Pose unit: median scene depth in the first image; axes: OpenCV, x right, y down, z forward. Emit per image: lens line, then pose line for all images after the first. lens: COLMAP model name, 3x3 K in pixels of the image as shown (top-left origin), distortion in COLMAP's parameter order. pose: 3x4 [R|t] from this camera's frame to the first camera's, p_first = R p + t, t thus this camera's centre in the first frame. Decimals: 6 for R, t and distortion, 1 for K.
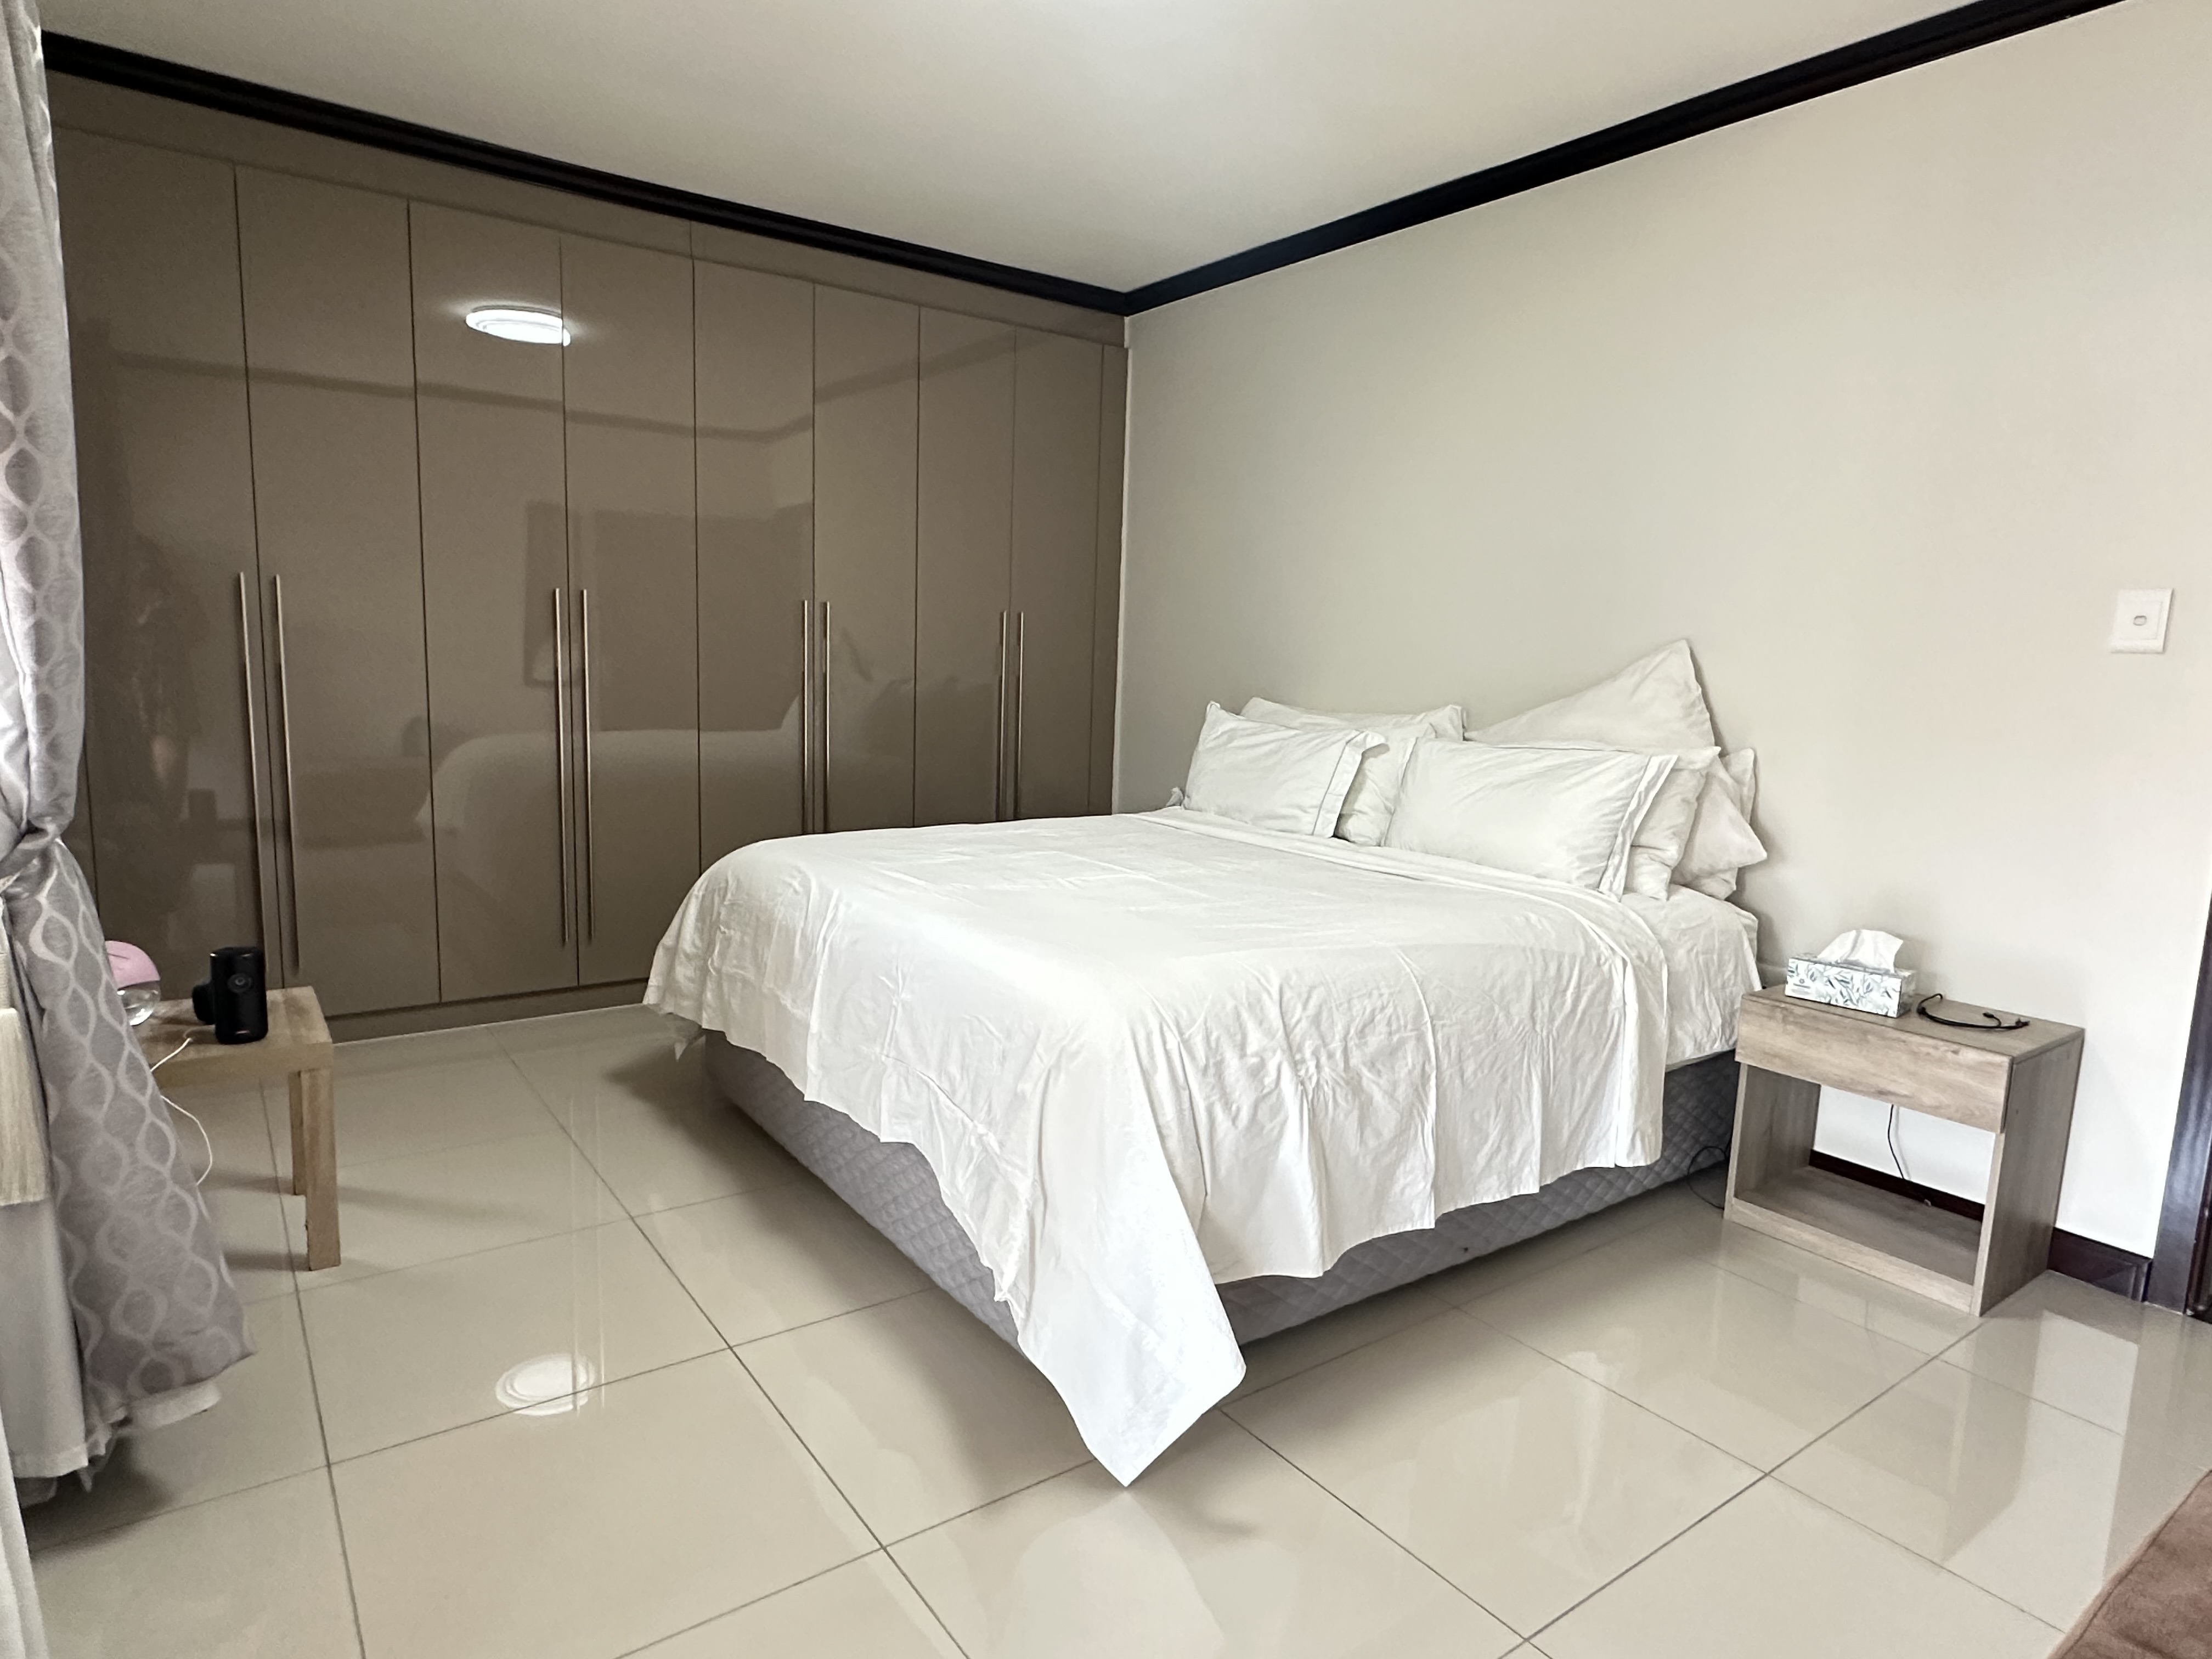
lens RADIAL K [[1278.0, 0, 1114.3], [0, 1278.0, 843.5], [0, 0, 1]] dist [-0.003319, -0.002051]
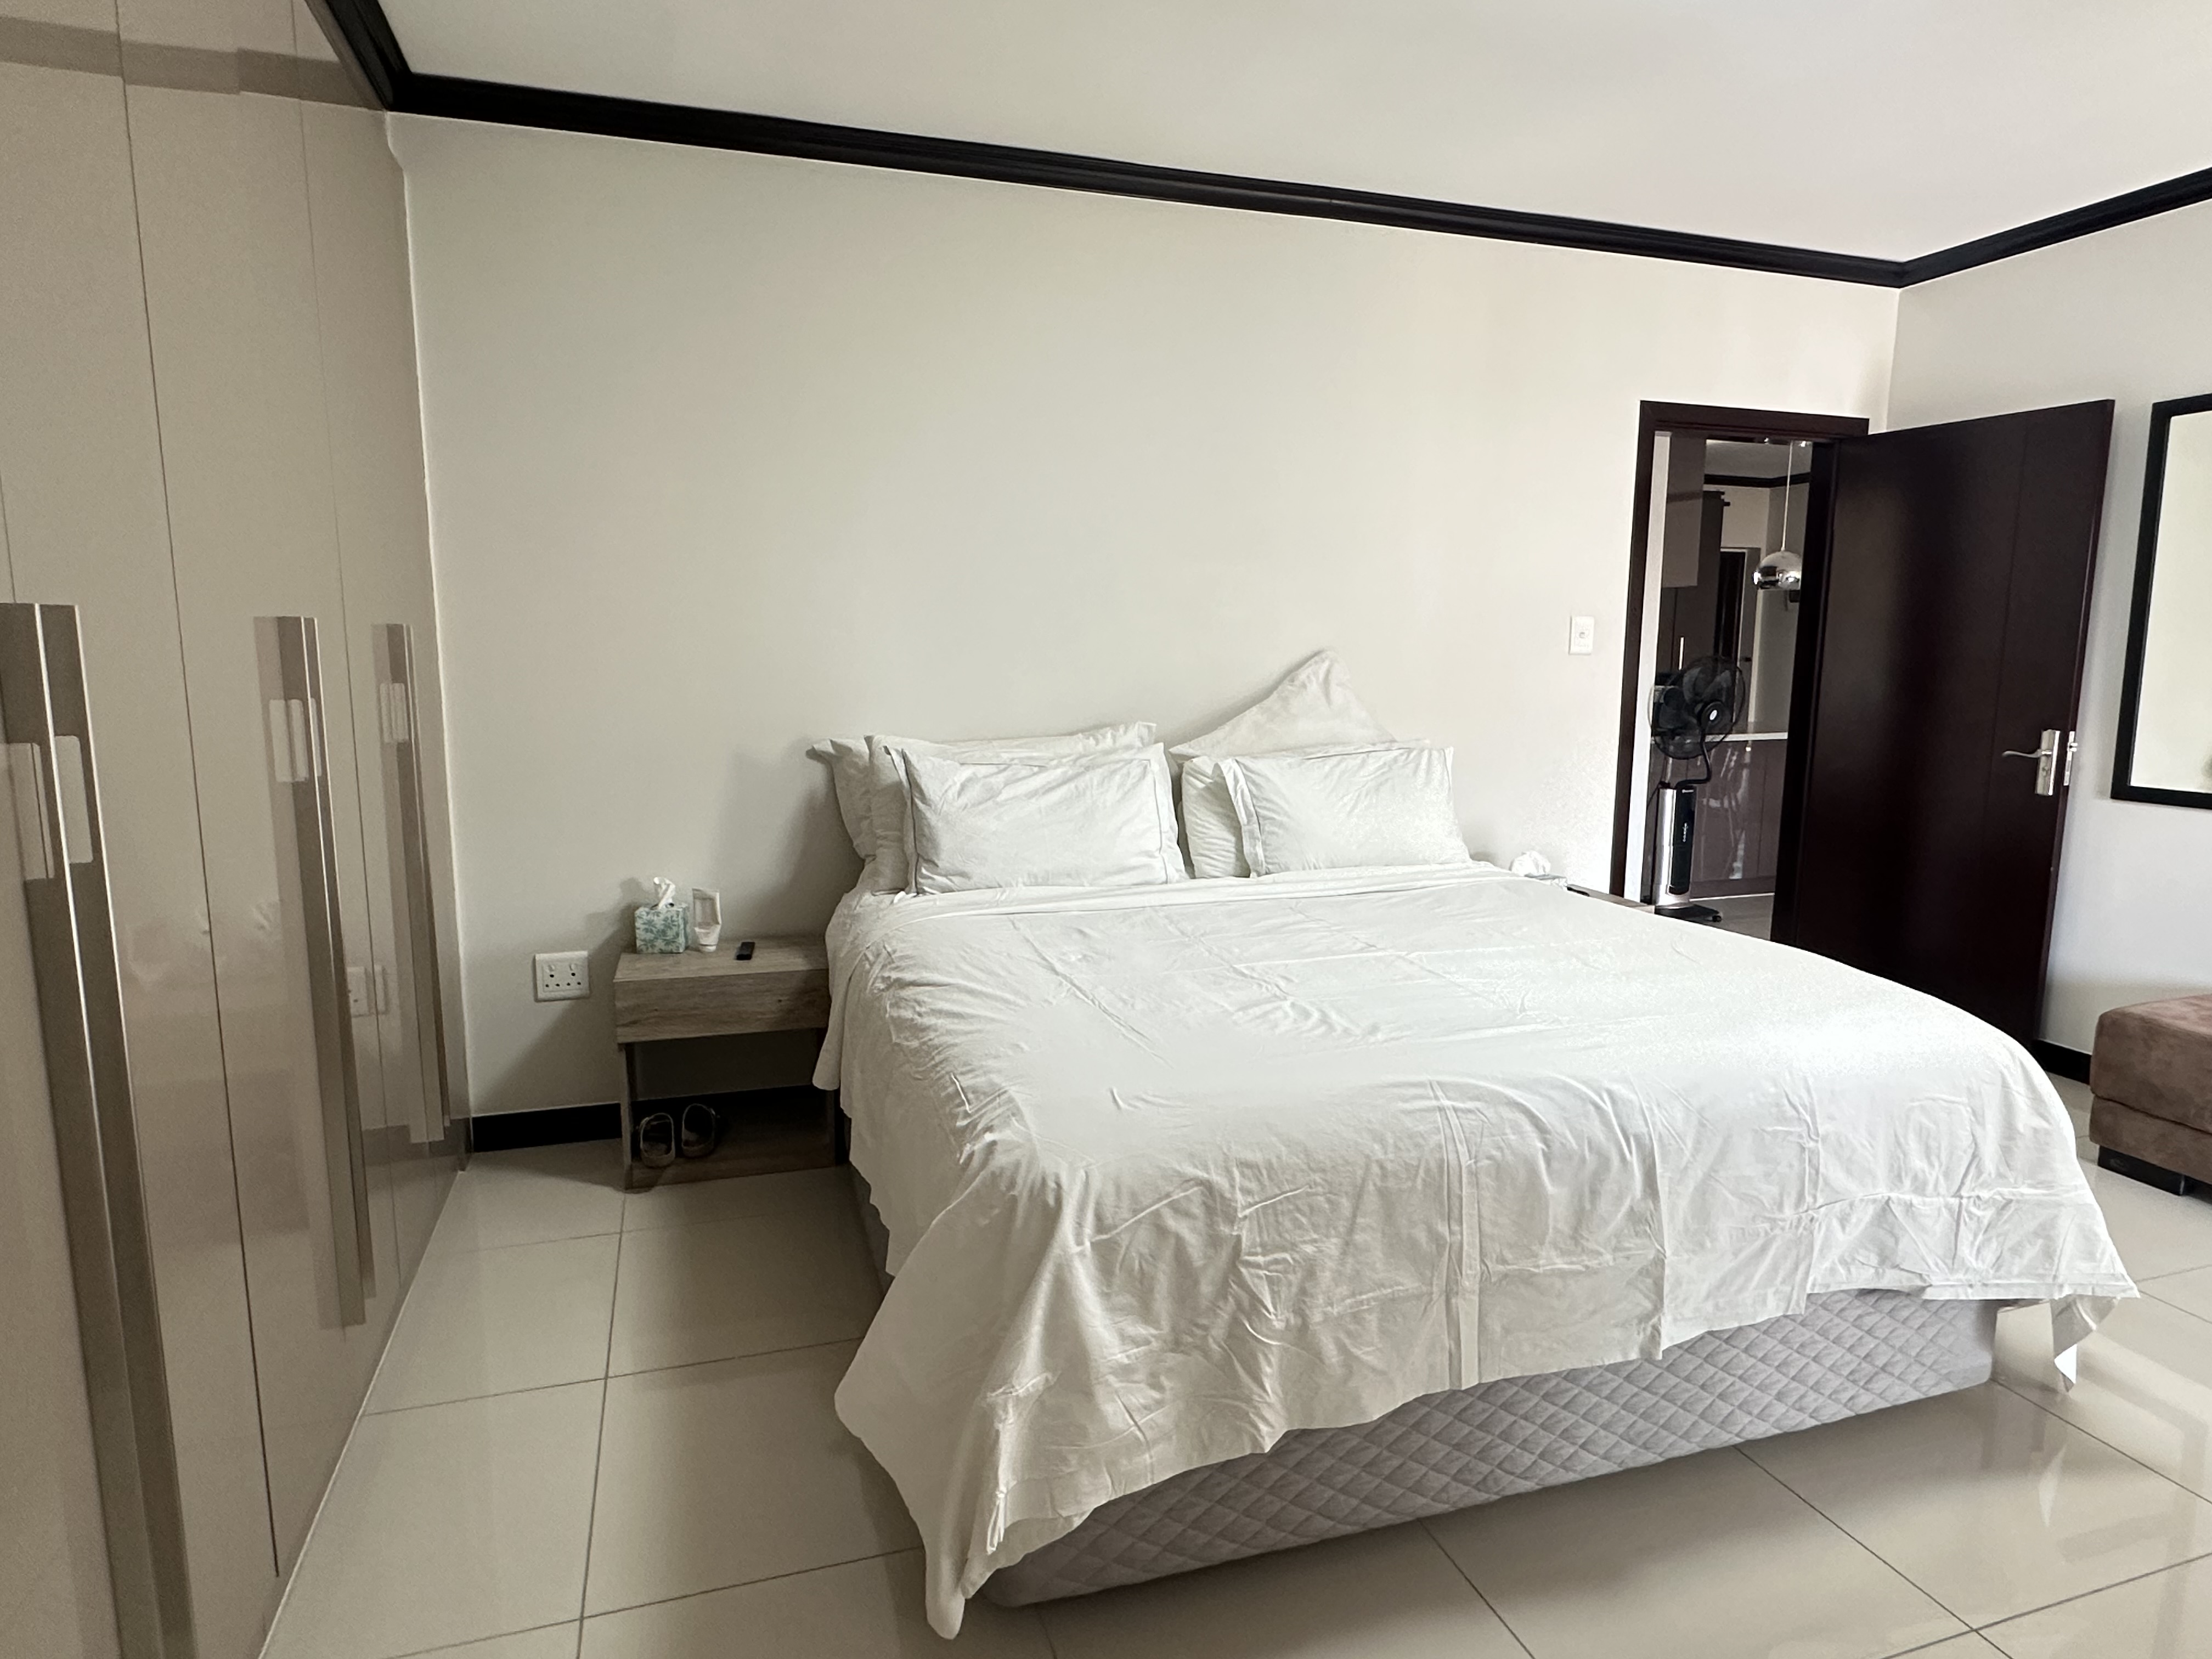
lens RADIAL K [[1278.0, 0, 1112.7], [0, 1278.0, 832.2], [0, 0, 1]] dist [-0.003319, -0.002051]
pose [[0.300280, -0.173511, 0.937937, -0.972432], [0.146566, 0.980031, 0.134376, -0.233444], [-0.942523, 0.097119, 0.319715, 1.053685]]
